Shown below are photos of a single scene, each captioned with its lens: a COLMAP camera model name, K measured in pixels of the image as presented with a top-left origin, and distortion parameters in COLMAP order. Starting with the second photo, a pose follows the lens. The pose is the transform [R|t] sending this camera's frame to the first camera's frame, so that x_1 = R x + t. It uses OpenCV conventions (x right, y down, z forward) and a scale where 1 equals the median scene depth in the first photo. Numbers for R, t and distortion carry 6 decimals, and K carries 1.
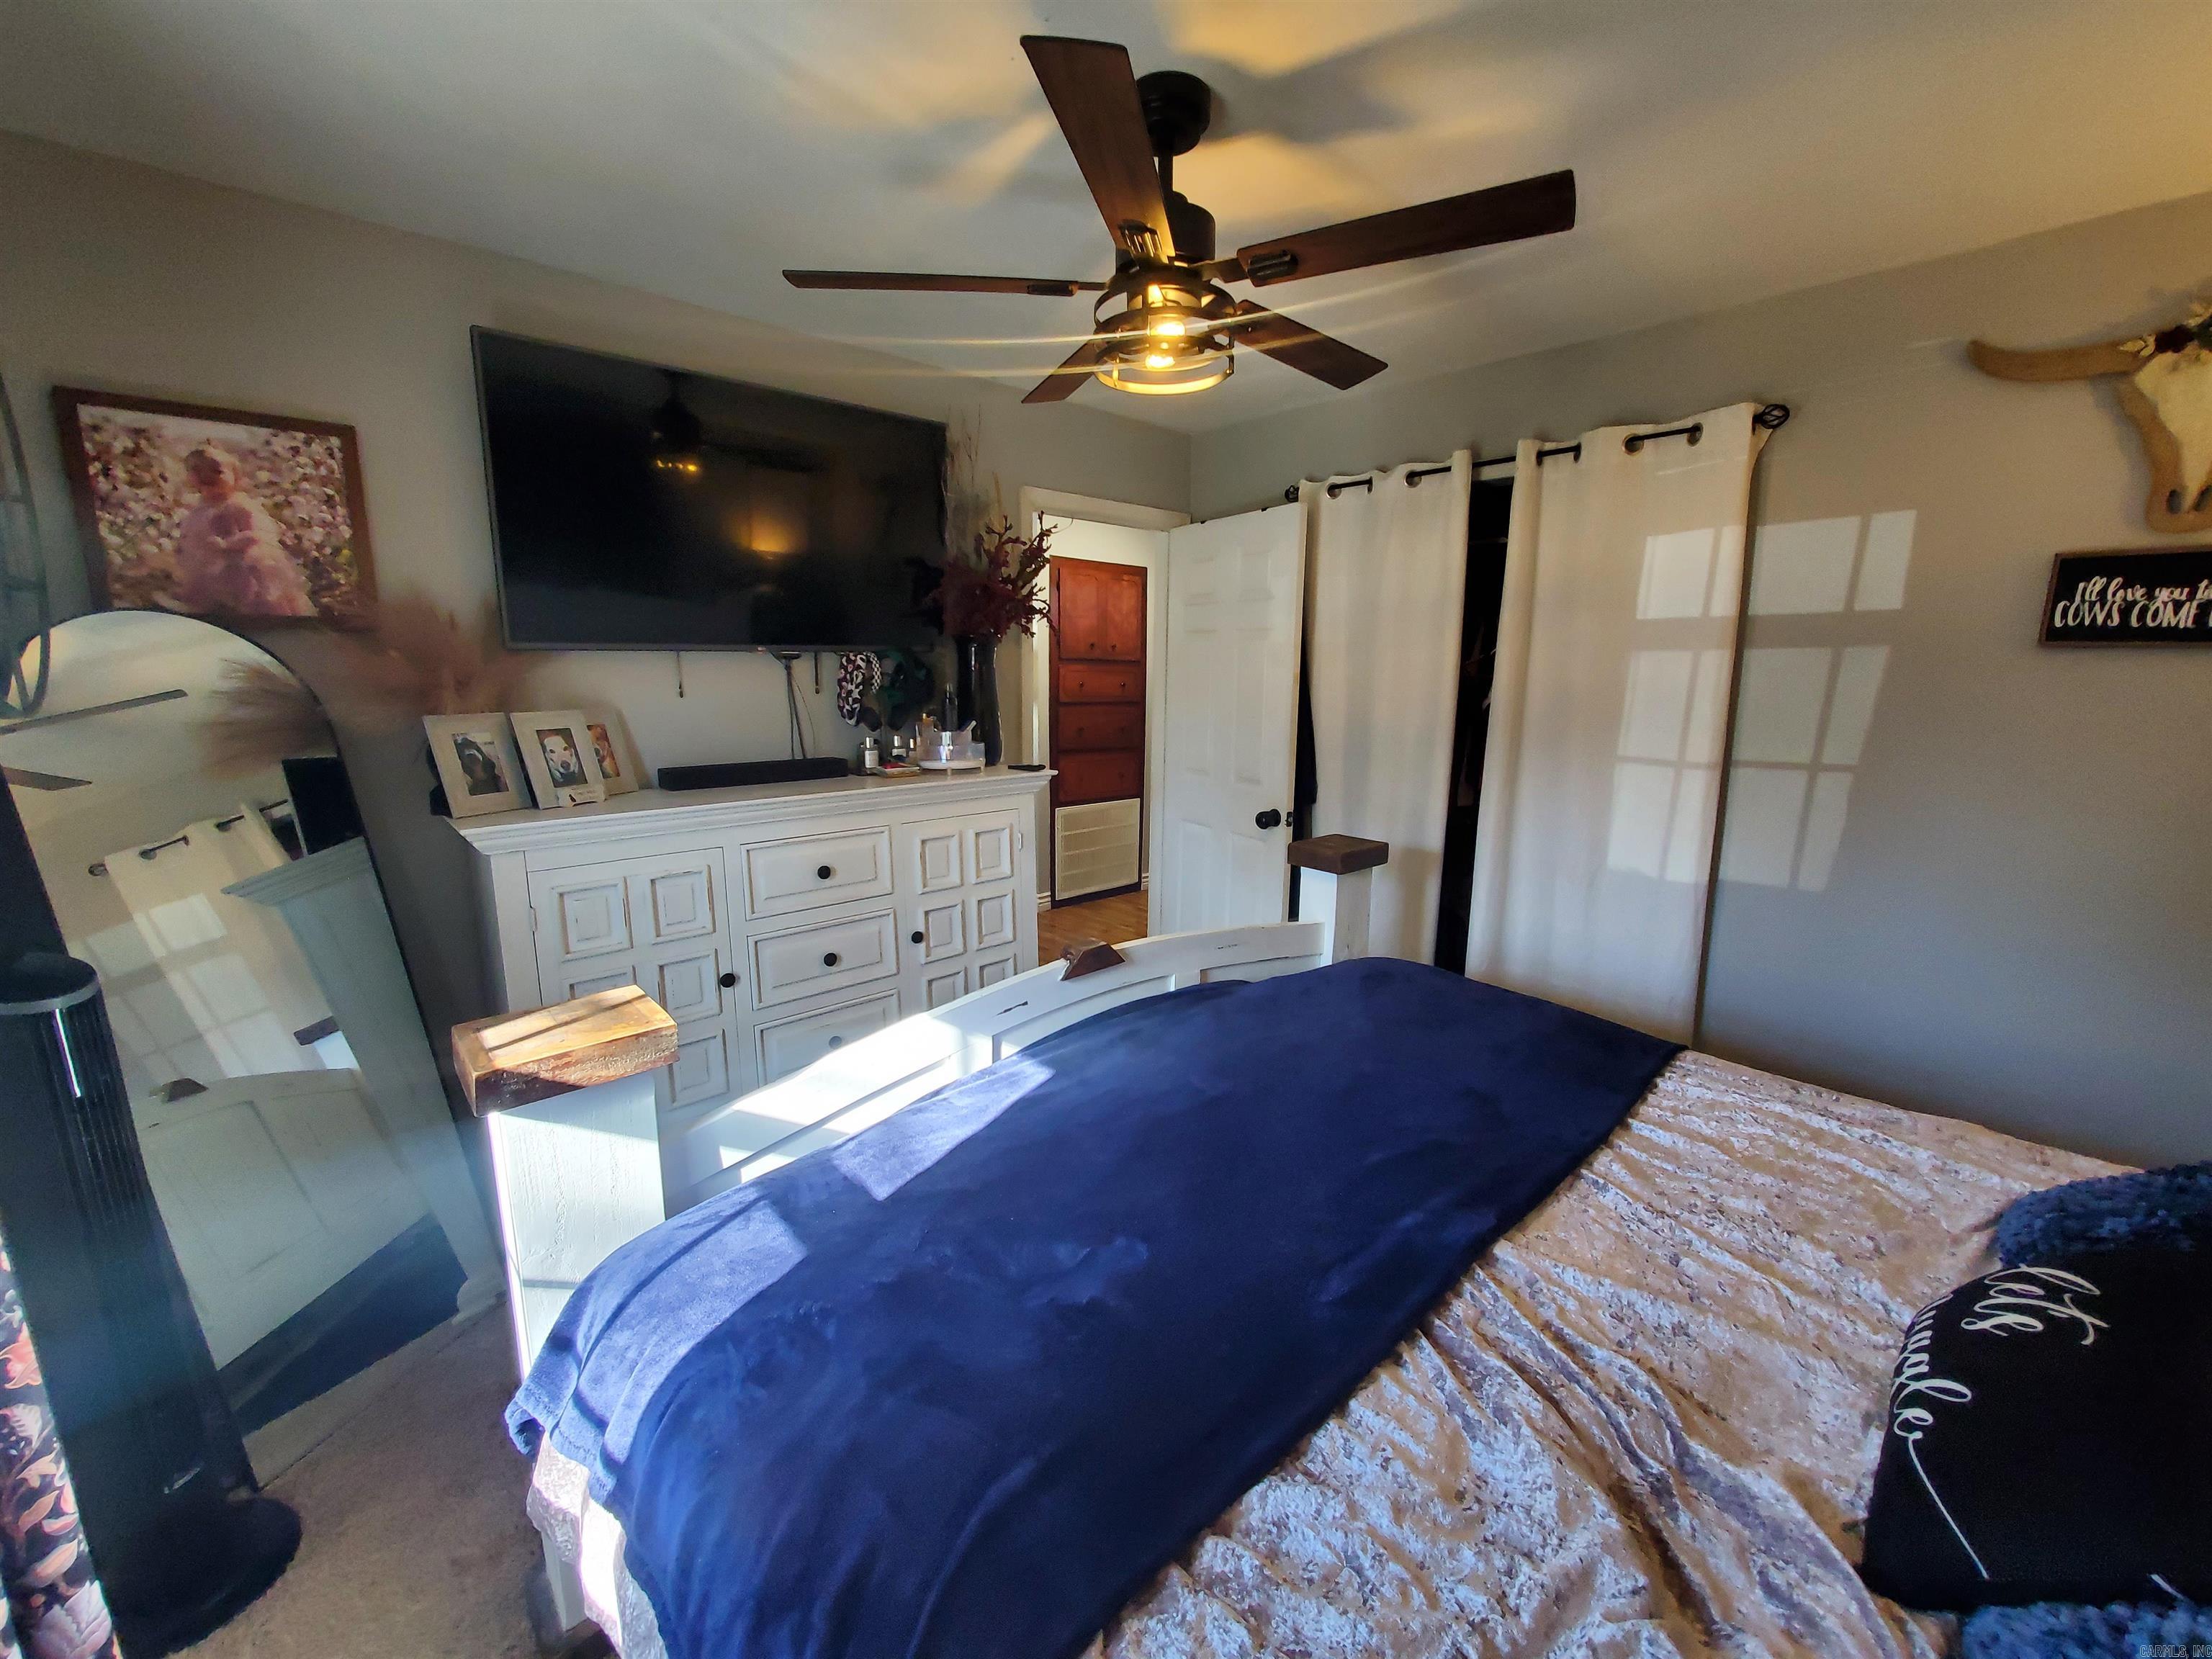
lens RADIAL K [[872.9, 0, 1111.6], [0, 872.9, 837.6], [0, 0, 1]] dist [-0.005106, 0.000183]
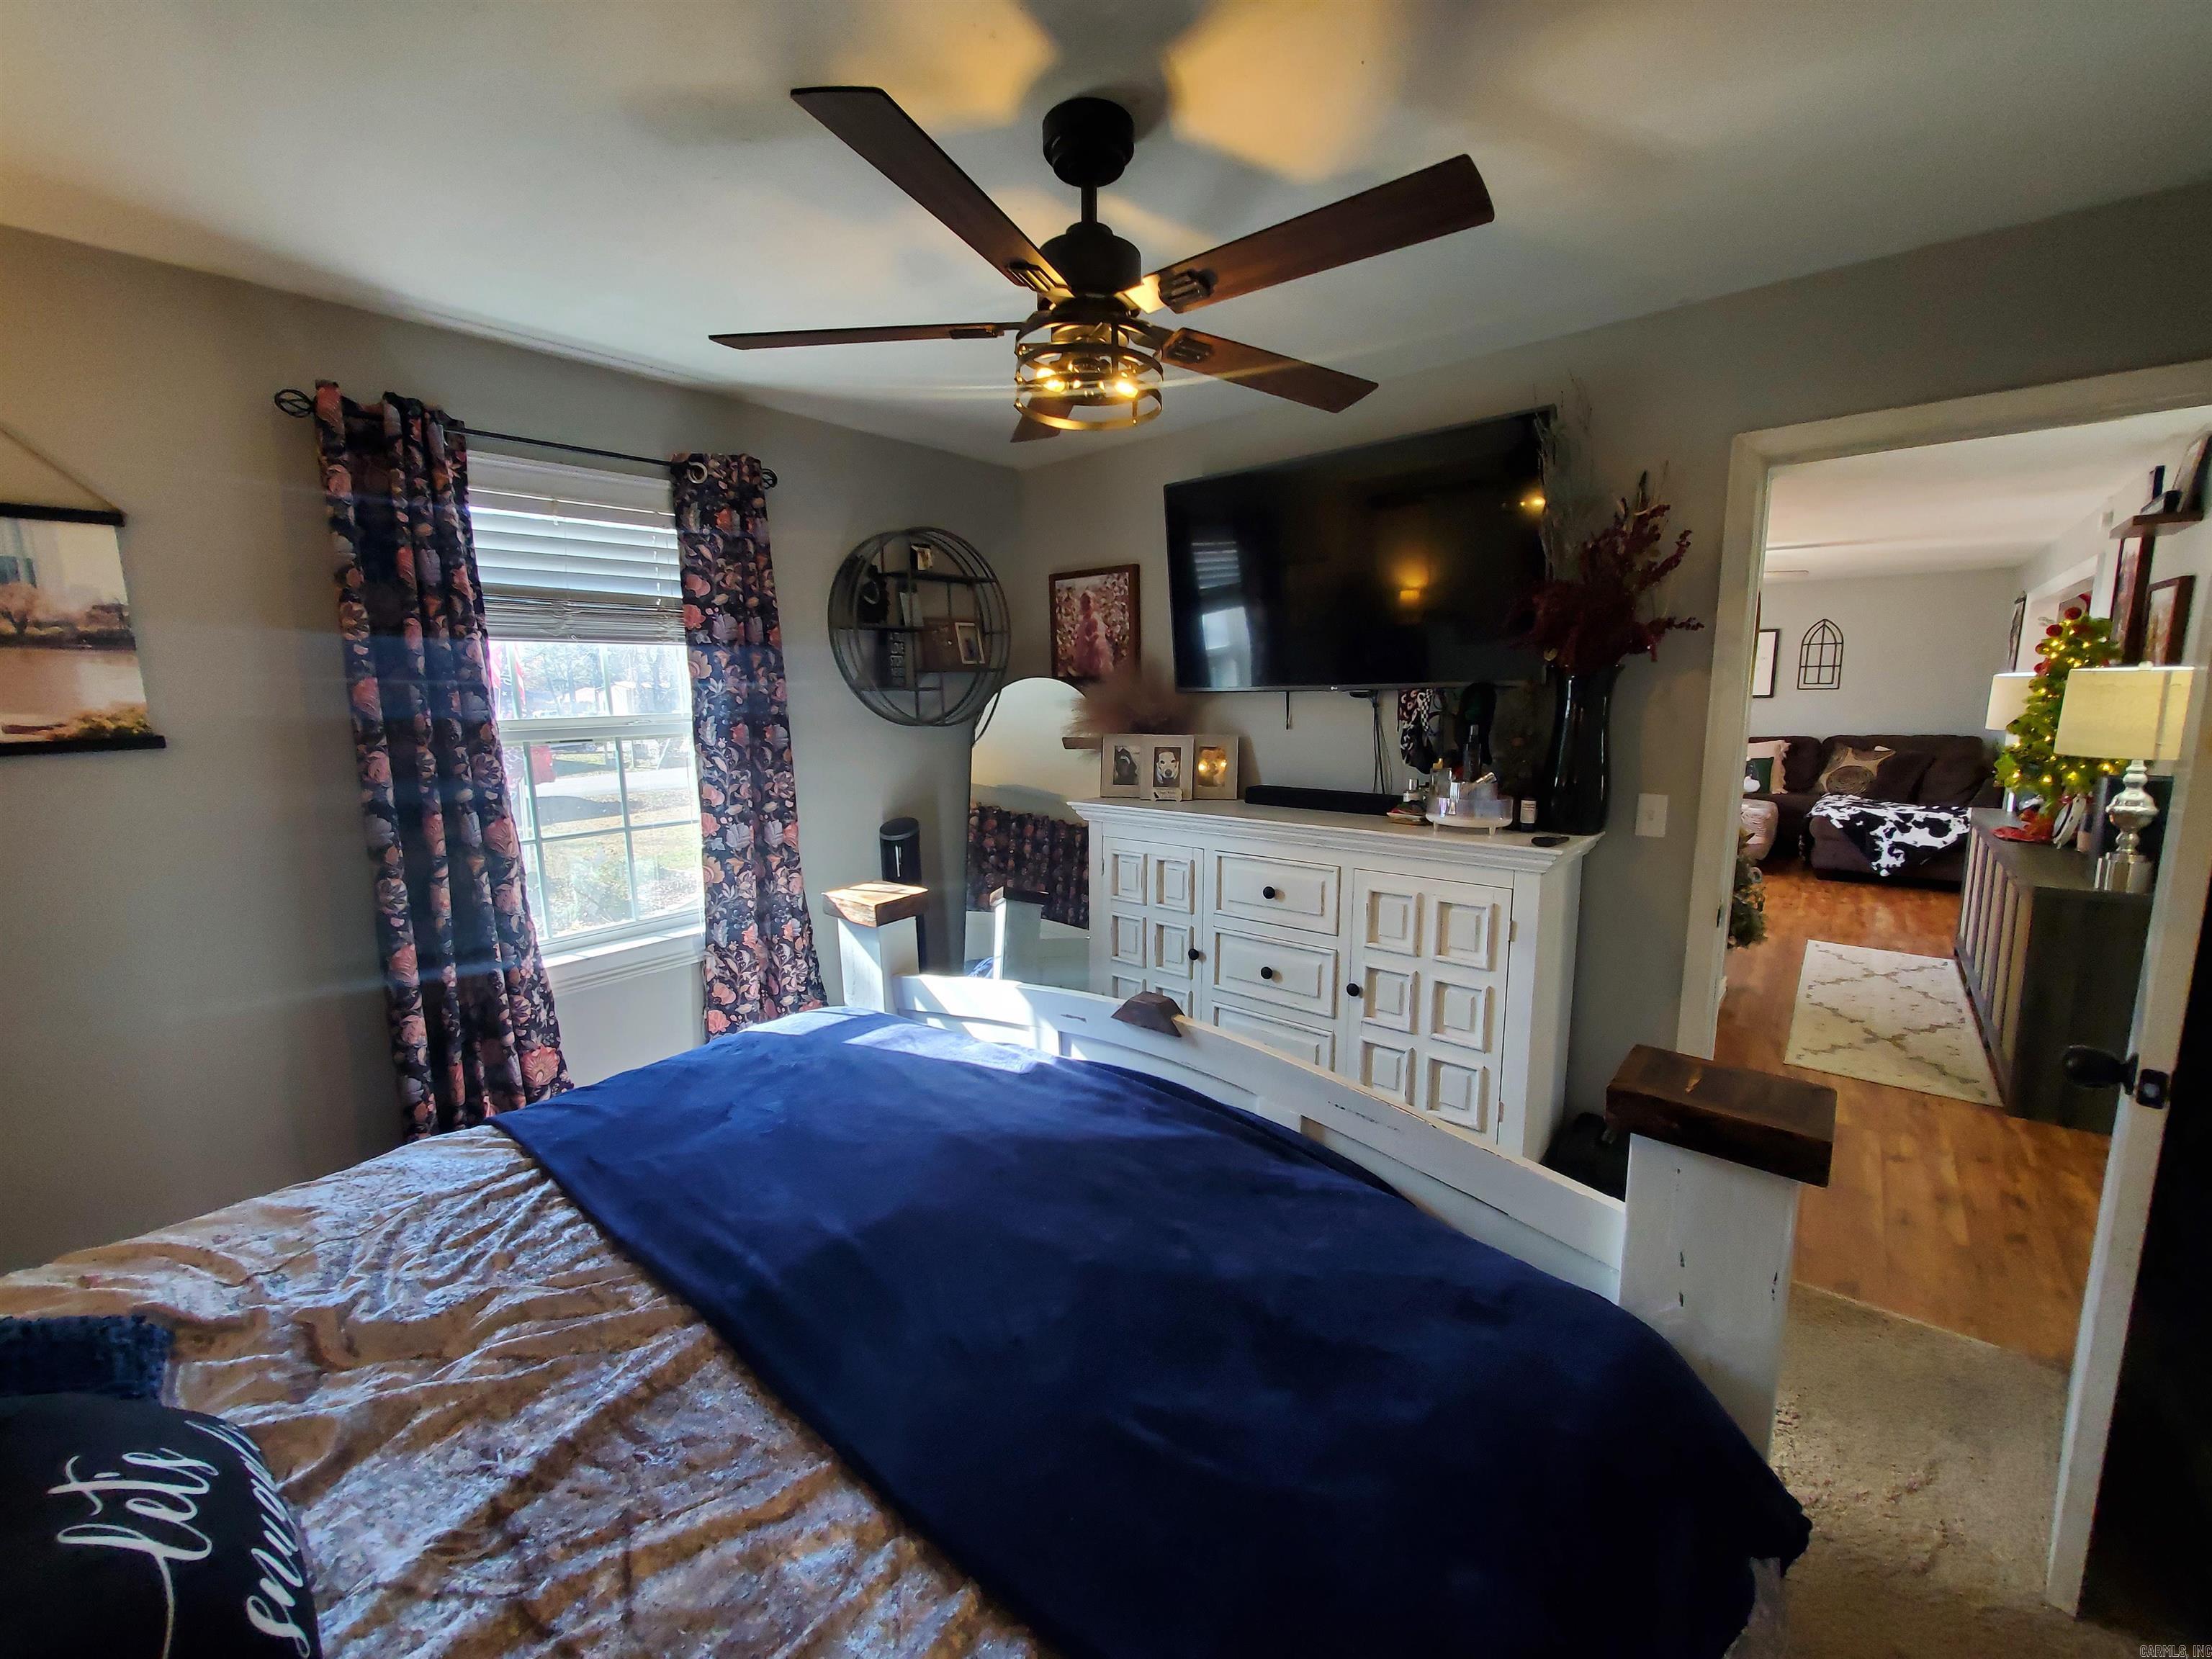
lens RADIAL K [[872.9, 0, 1107.4], [0, 872.9, 828.8], [0, 0, 1]] dist [-0.005106, 0.000183]
pose [[0.135900, 0.150149, -0.979279, 0.796129], [-0.183012, 0.975242, 0.124133, -0.155272], [0.973672, 0.162350, 0.160014, 0.696238]]
